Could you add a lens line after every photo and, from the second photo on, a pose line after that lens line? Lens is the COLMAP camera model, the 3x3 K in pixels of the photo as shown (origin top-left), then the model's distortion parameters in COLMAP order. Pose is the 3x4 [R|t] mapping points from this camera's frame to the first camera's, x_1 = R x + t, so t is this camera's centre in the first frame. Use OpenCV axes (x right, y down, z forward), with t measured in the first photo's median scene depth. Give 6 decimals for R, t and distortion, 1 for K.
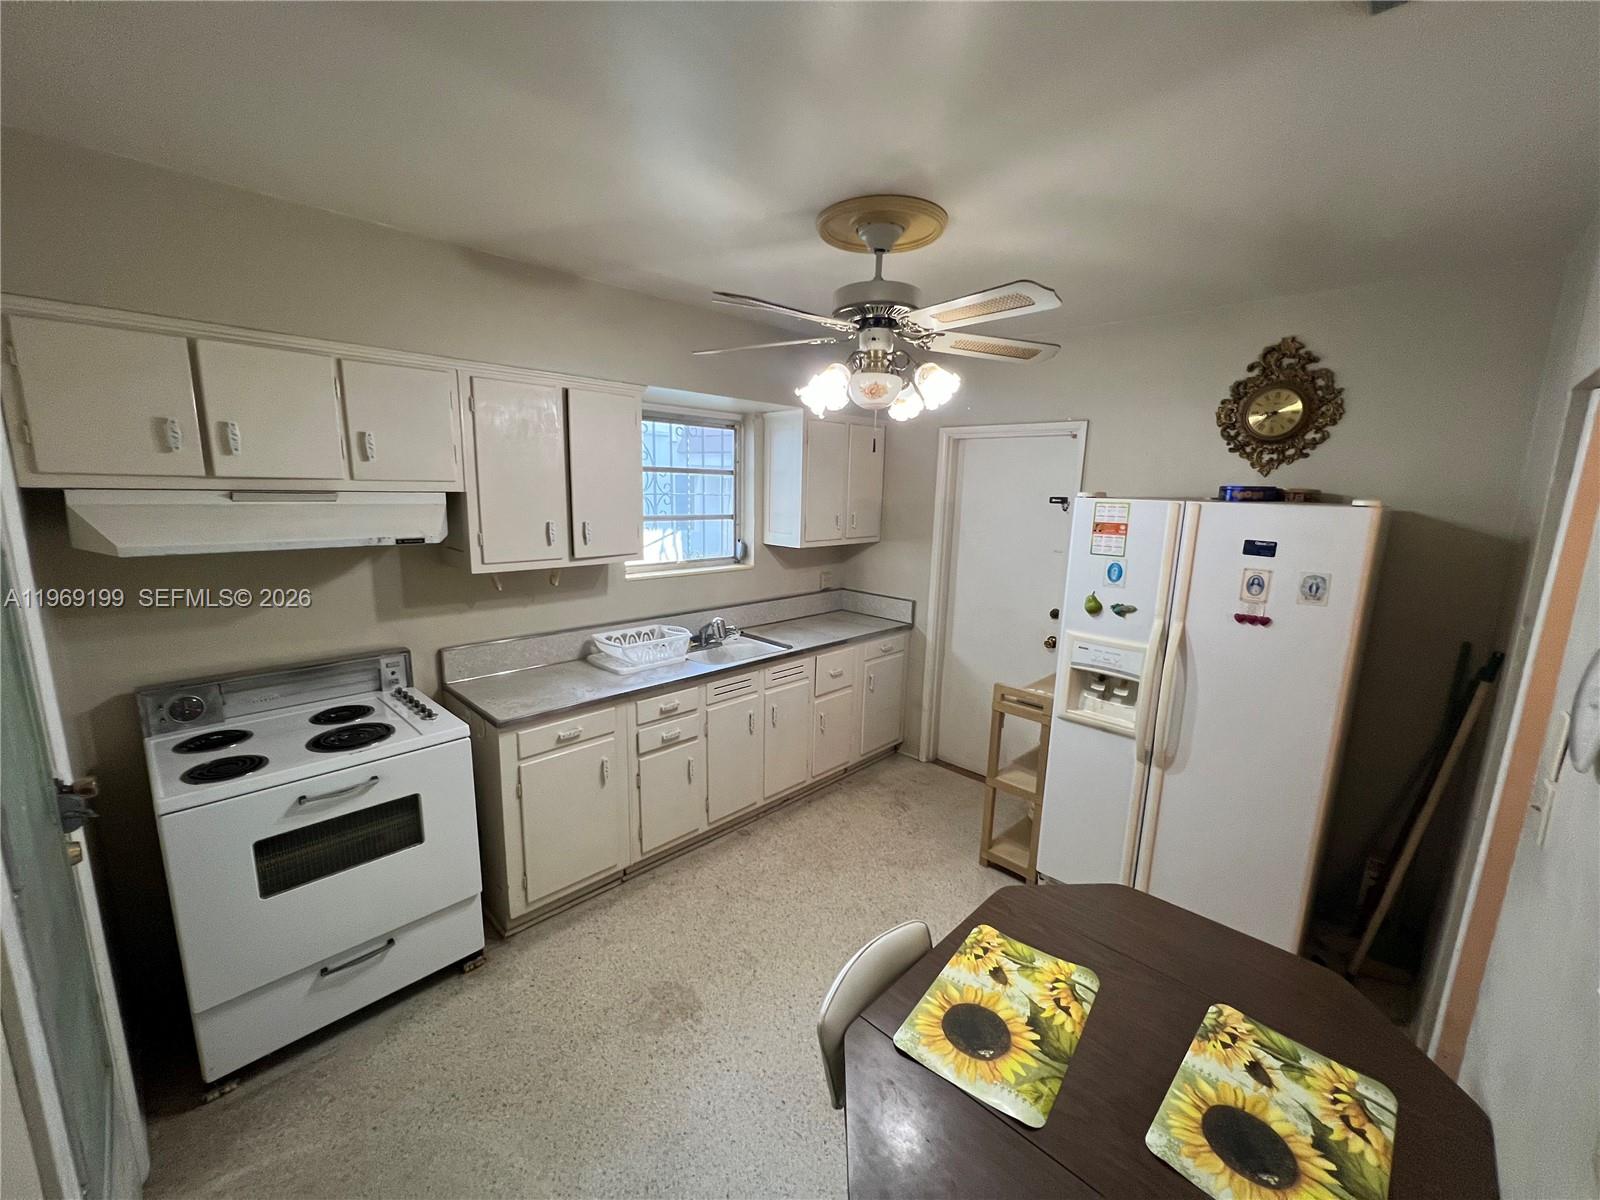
lens RADIAL K [[639.8, 0, 803.9], [0, 639.8, 601.3], [0, 0, 1]] dist [-0.000931, 0.000673]
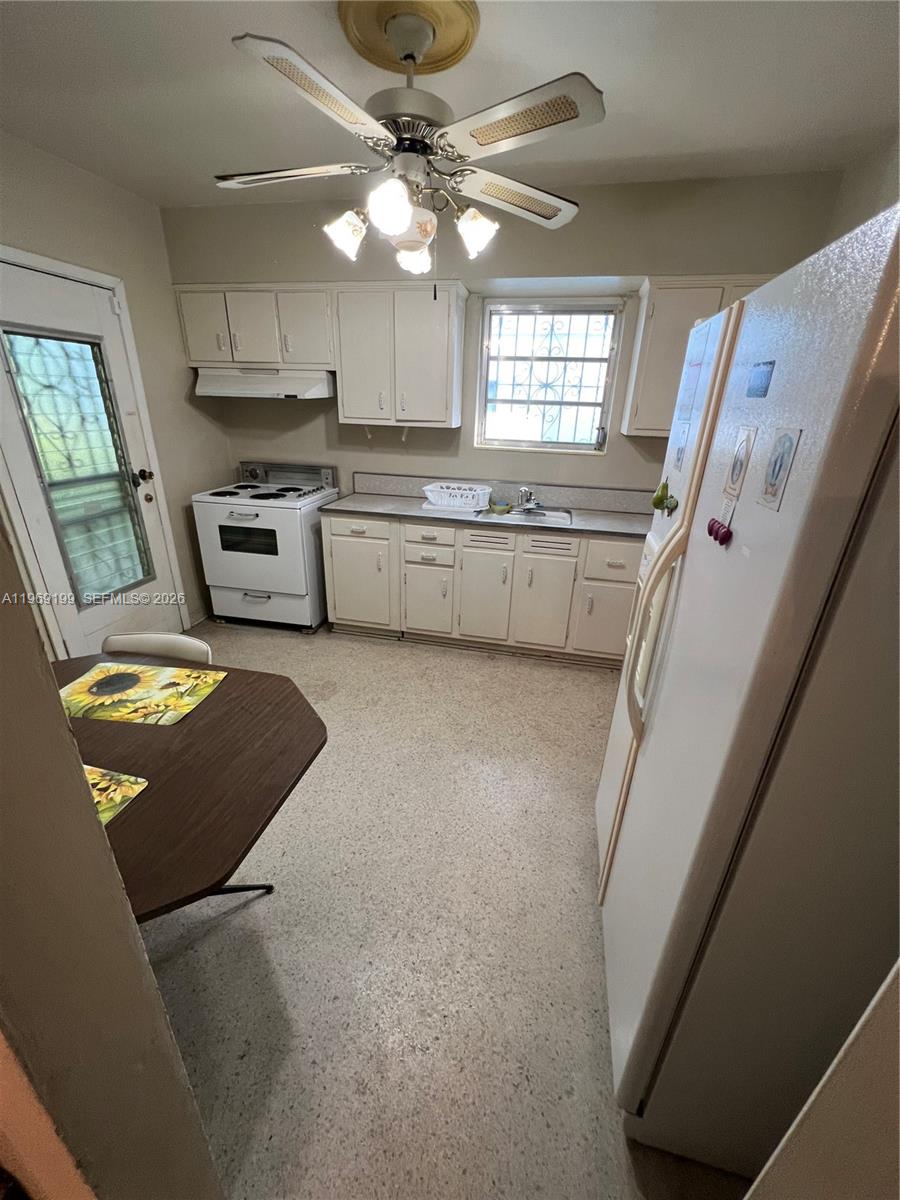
lens RADIAL K [[479.9, 0, 446.1], [0, 479.9, 602.5], [0, 0, 1]] dist [-0.000931, 0.000673]
pose [[0.522166, 0.323057, -0.789289, 0.849483], [-0.171167, 0.946345, 0.274103, 0.011962], [0.835491, -0.008027, 0.549446, 0.565591]]
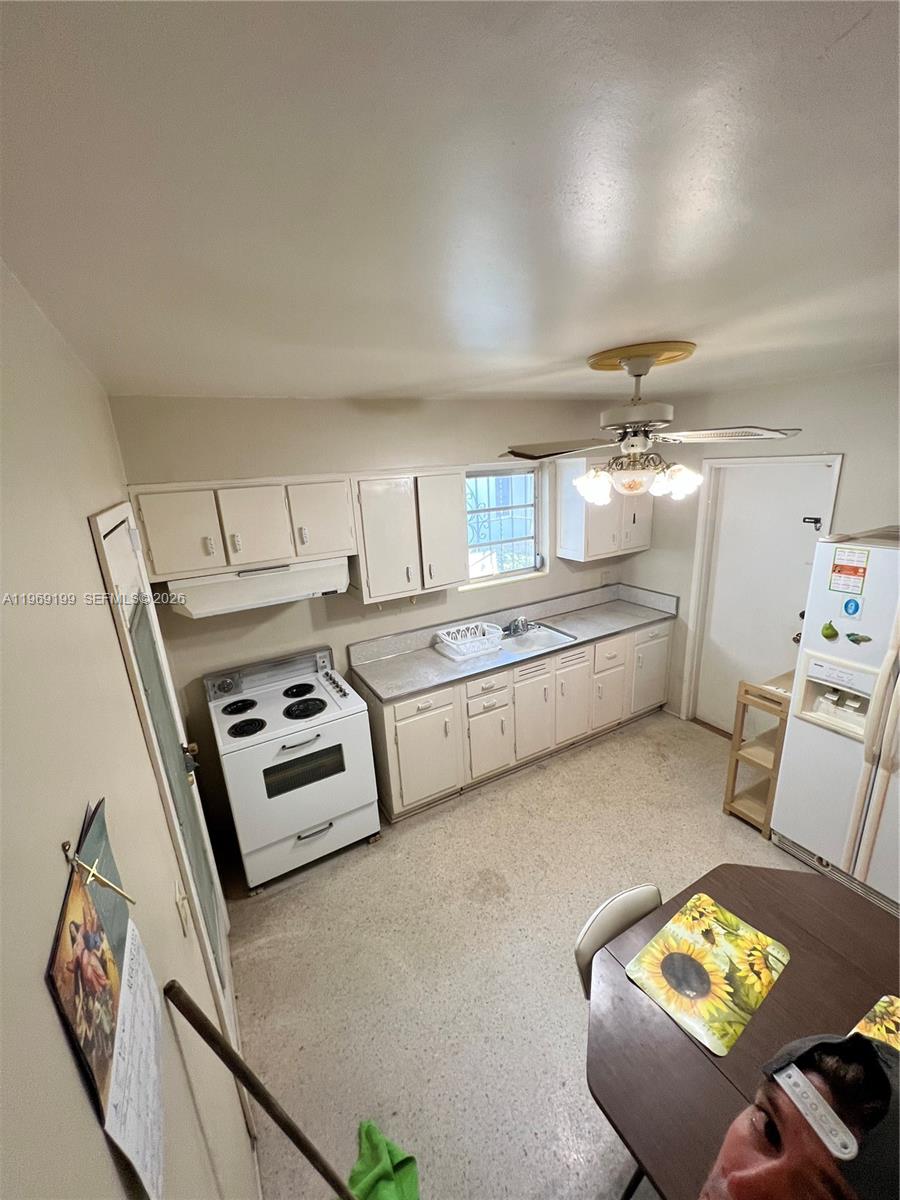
lens RADIAL K [[479.9, 0, 449.4], [0, 479.9, 602.3], [0, 0, 1]] dist [-0.000931, 0.000673]
pose [[0.955001, 0.006204, -0.296539, 0.038699], [0.024302, 0.994783, 0.099076, -0.171234], [0.295606, -0.101824, 0.949868, -0.072232]]
